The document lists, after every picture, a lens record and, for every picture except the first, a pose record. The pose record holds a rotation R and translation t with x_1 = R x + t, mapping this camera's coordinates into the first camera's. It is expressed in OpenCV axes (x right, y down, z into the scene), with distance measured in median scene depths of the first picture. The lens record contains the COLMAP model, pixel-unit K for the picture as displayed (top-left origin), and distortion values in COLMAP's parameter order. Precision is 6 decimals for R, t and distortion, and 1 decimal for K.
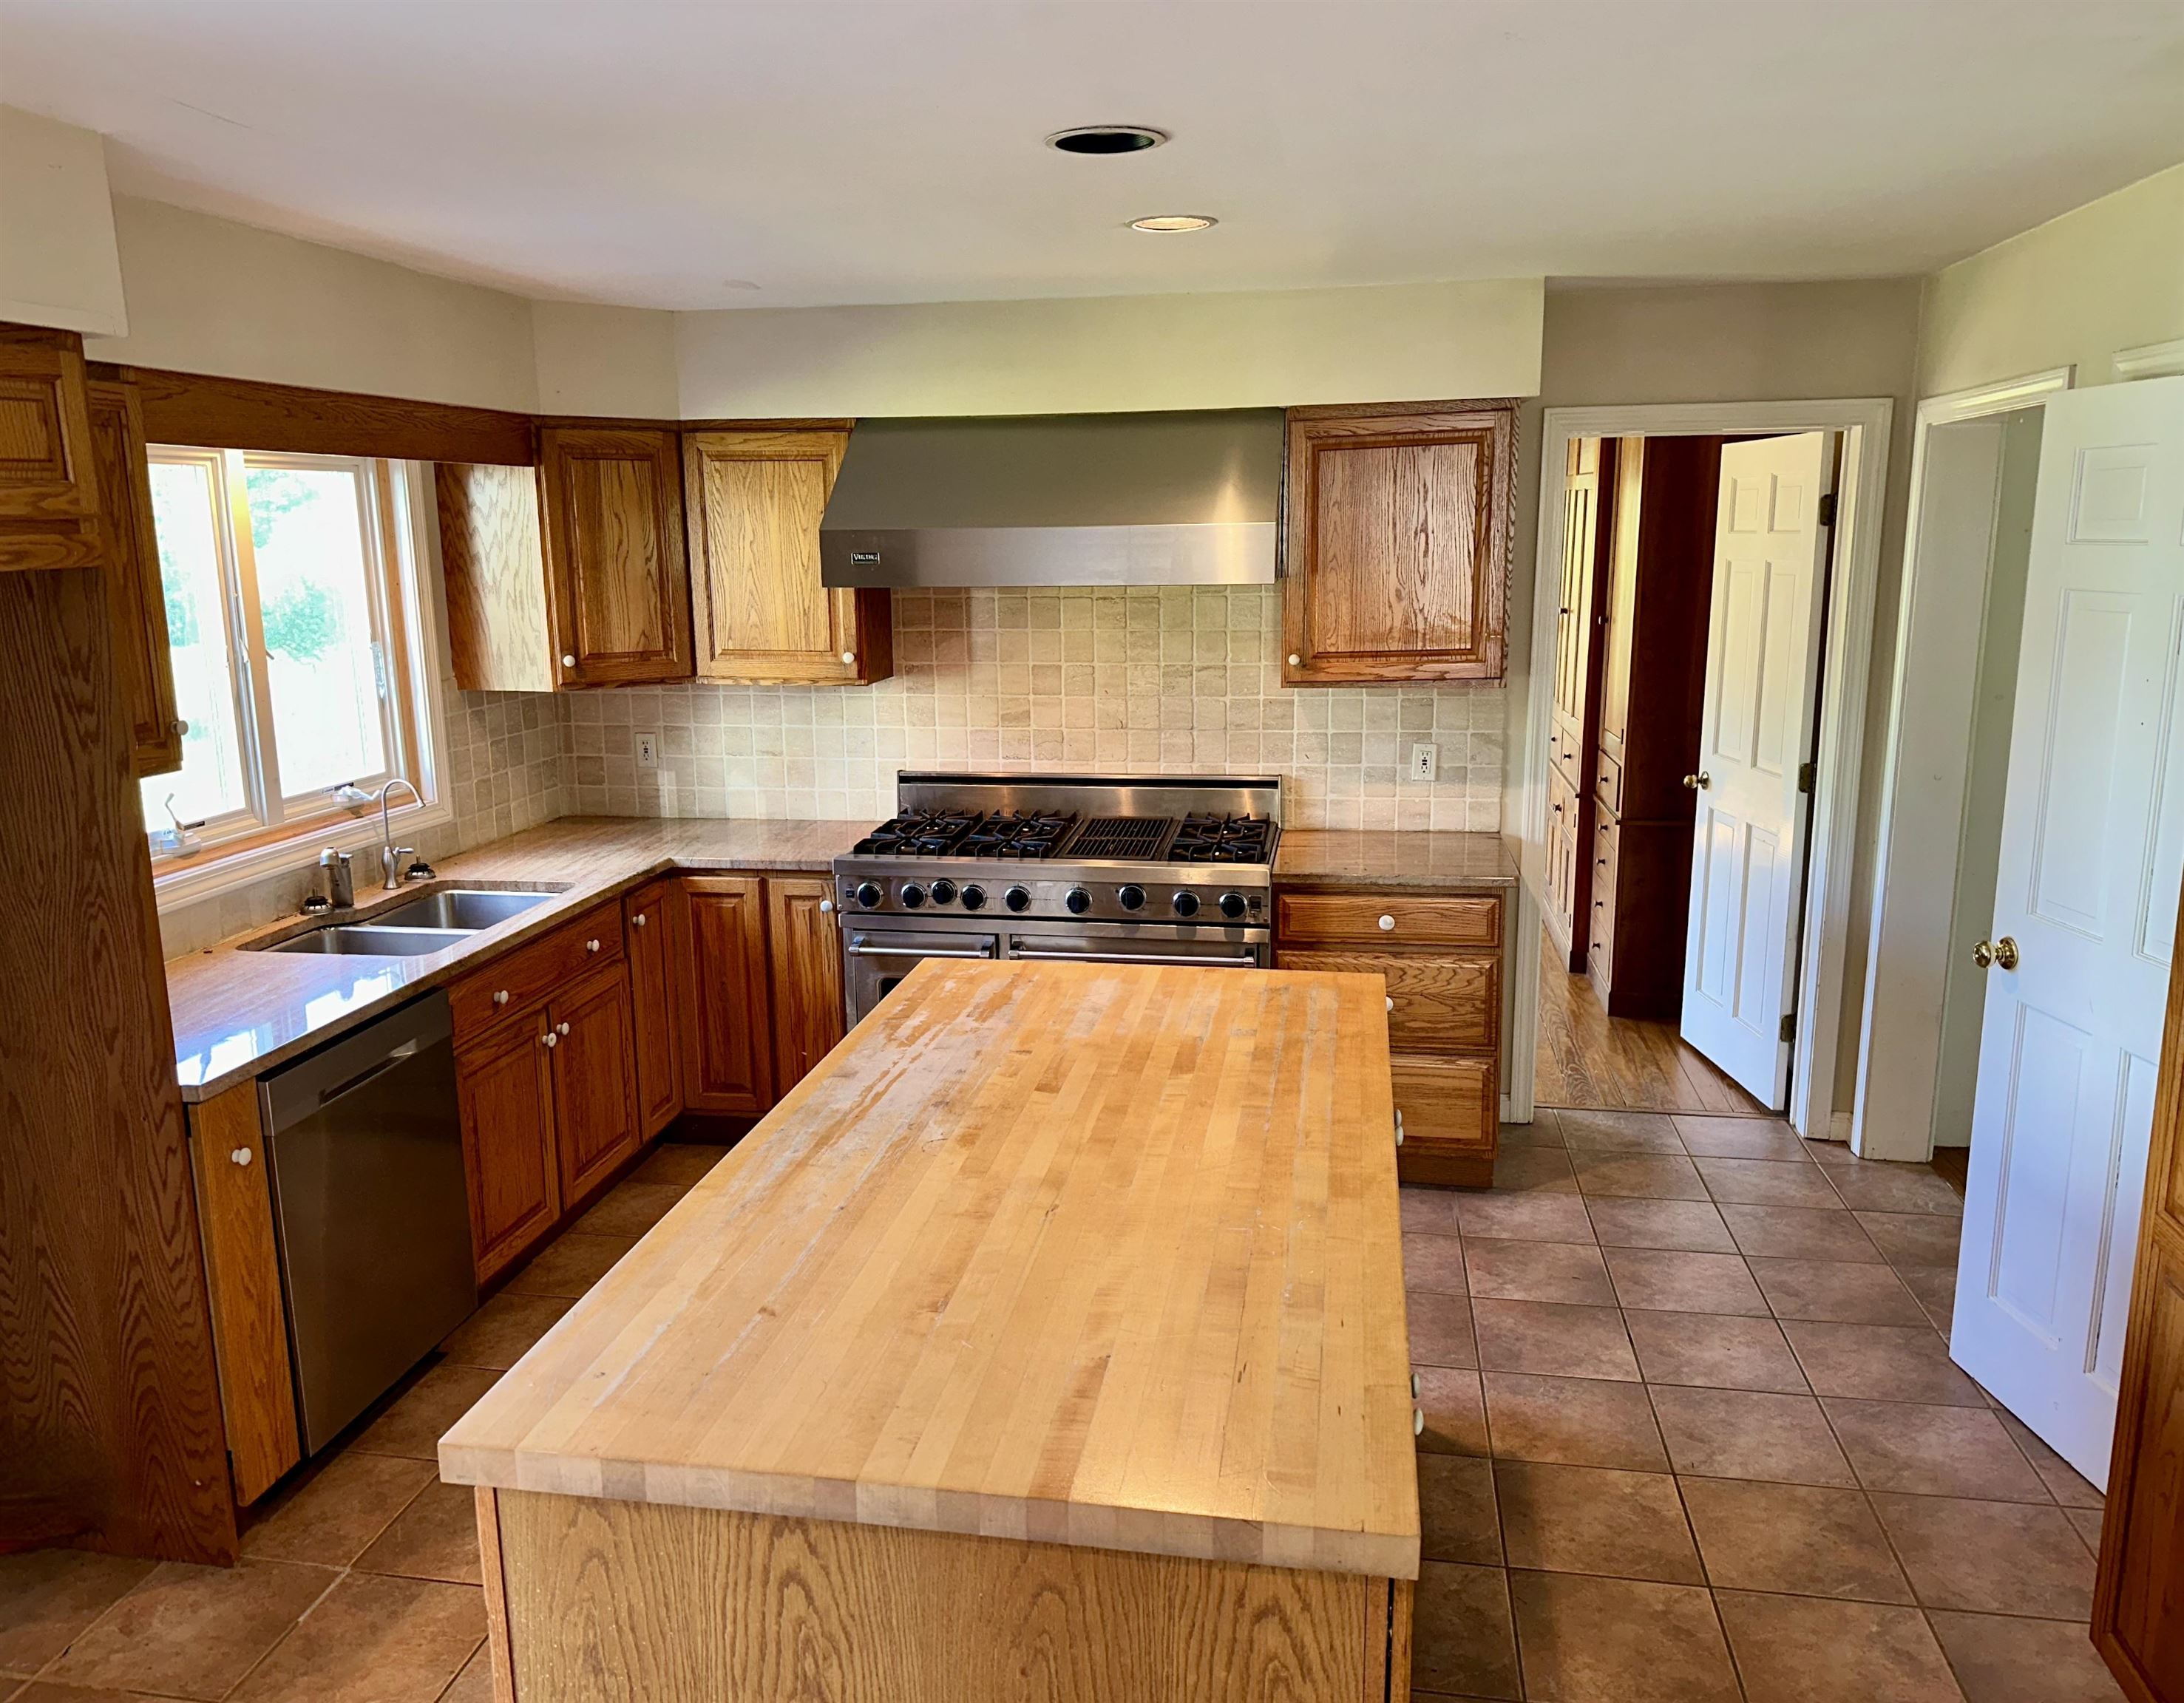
lens RADIAL K [[1587.8, 0, 1092.0], [0, 1587.8, 851.5], [0, 0, 1]] dist [0.001135, -0.000013]
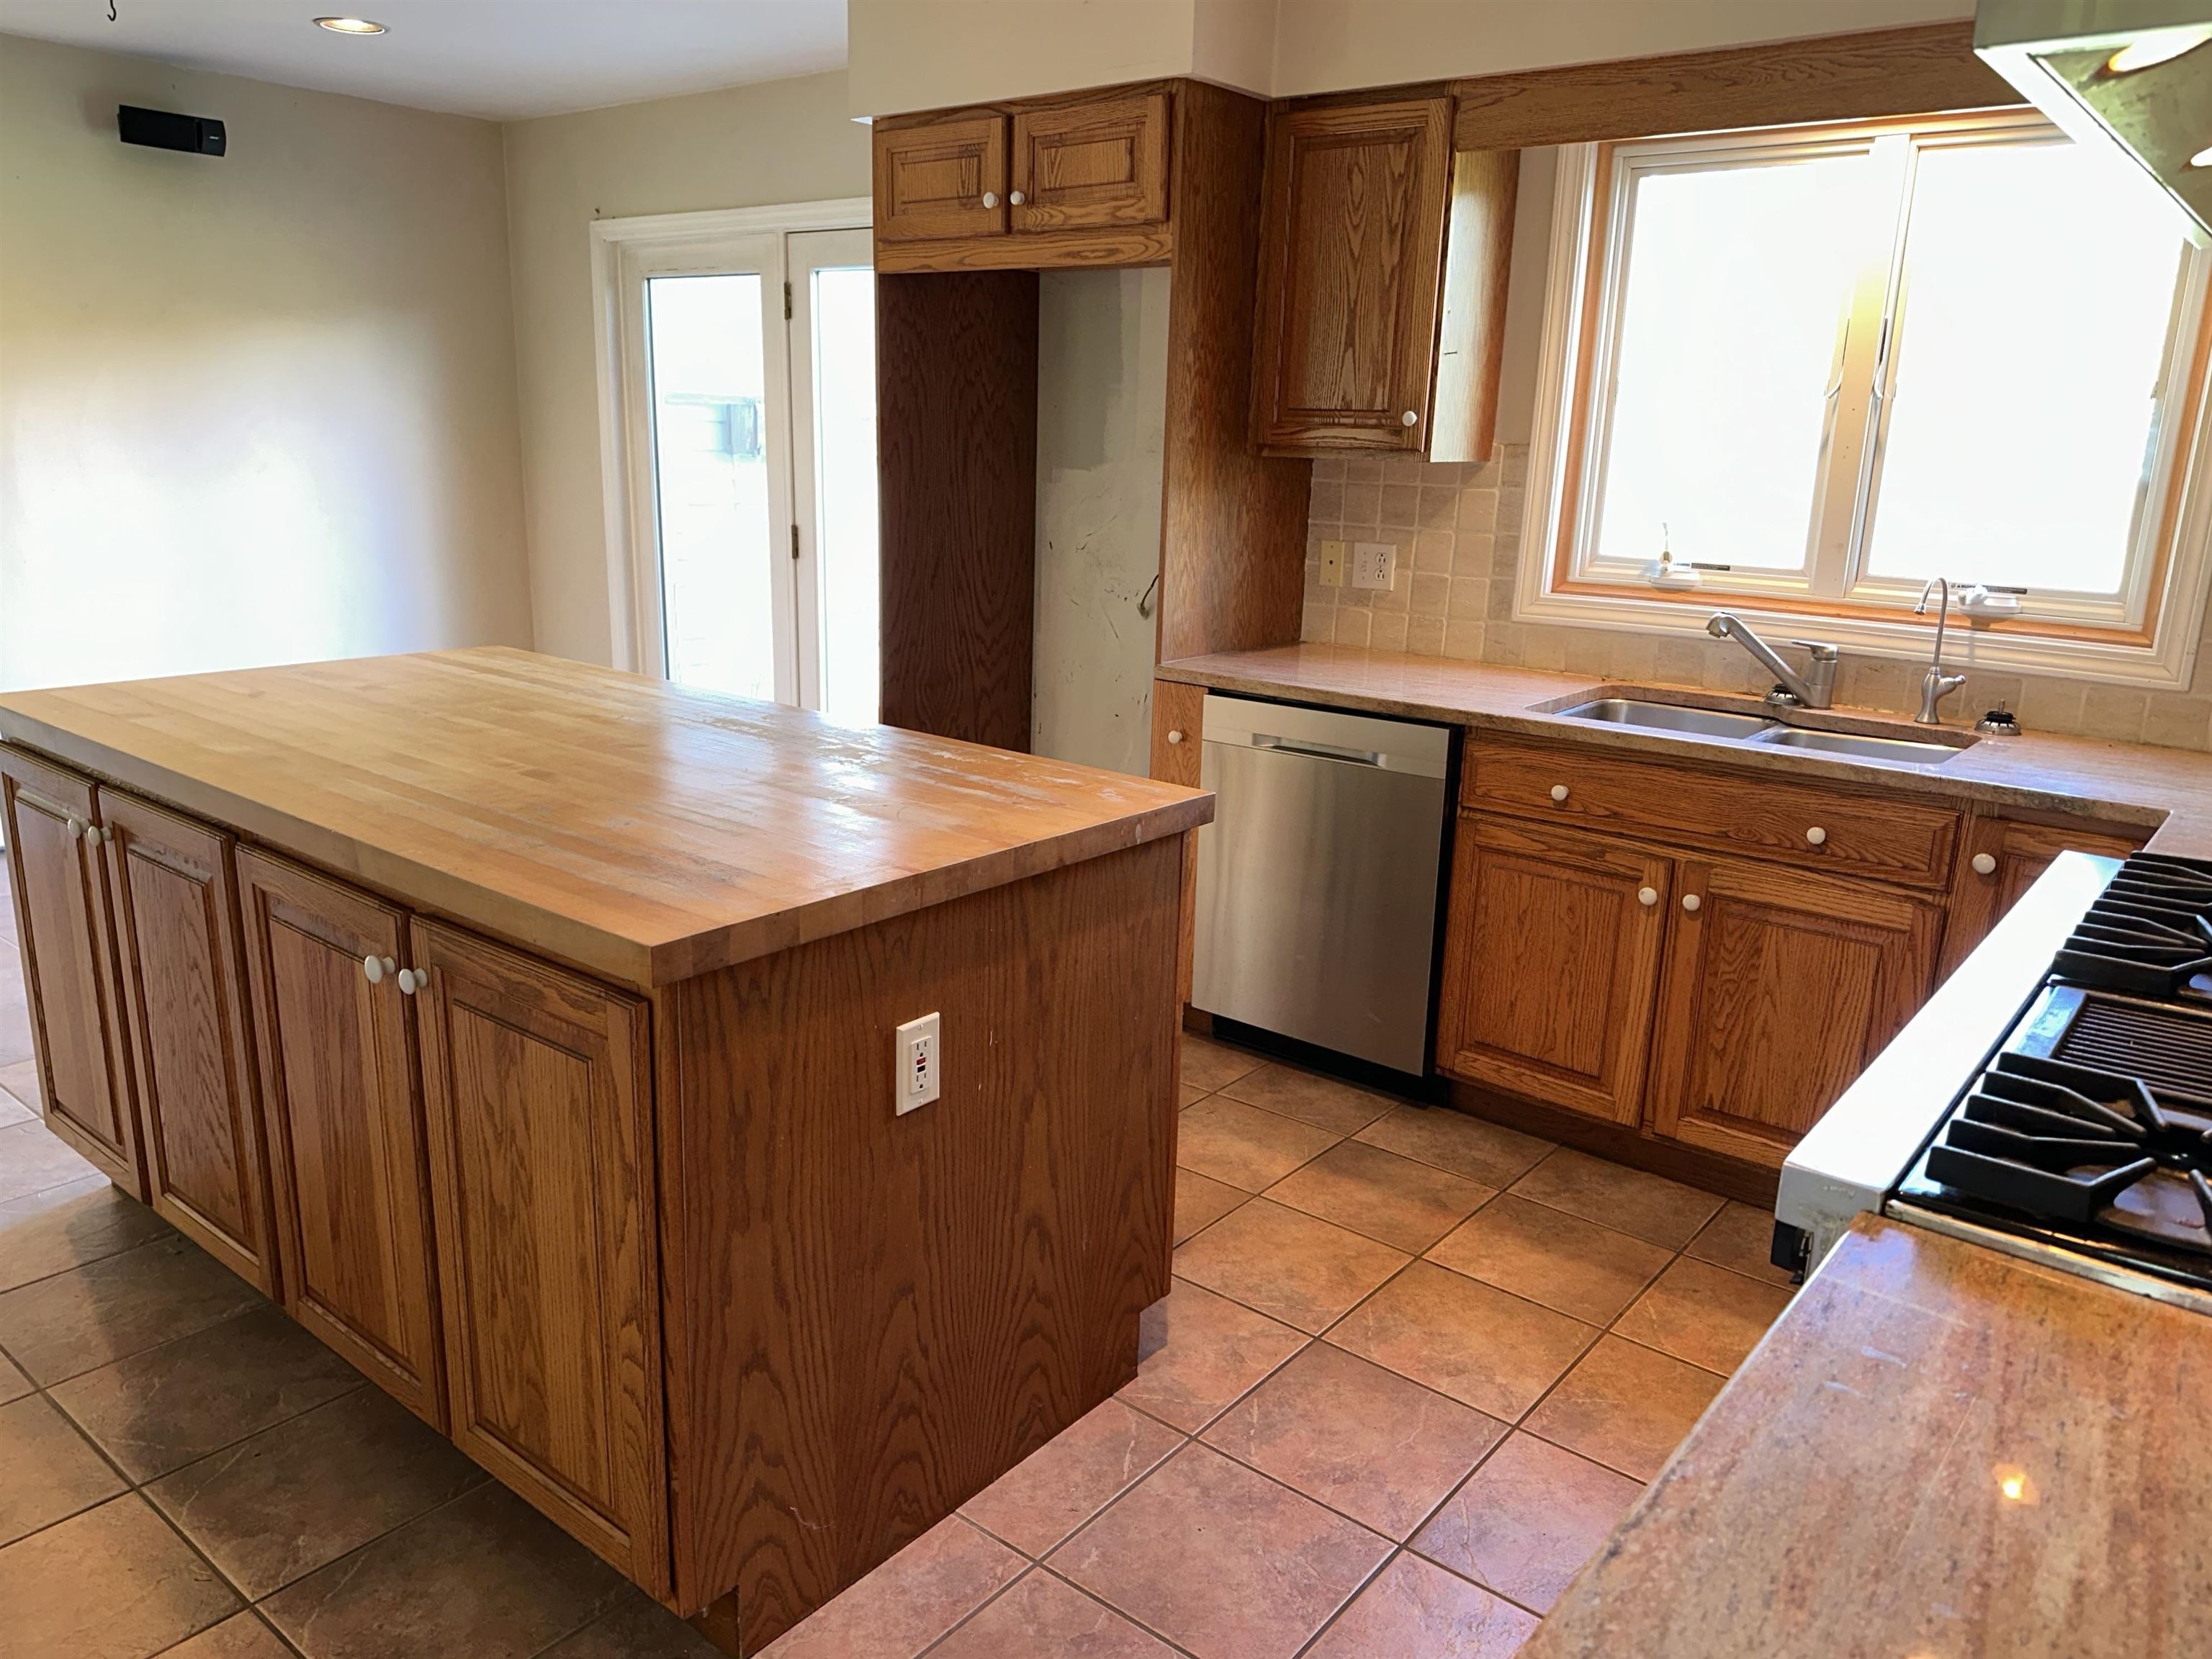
lens RADIAL K [[1602.5, 0, 1106.0], [0, 1602.5, 829.5], [0, 0, 1]] dist [0.000497, 0.000442]
pose [[-0.489690, 0.217315, -0.844380, 0.497438], [-0.195597, 0.916377, 0.349279, -0.148466], [0.849674, 0.336197, -0.406234, 1.243044]]
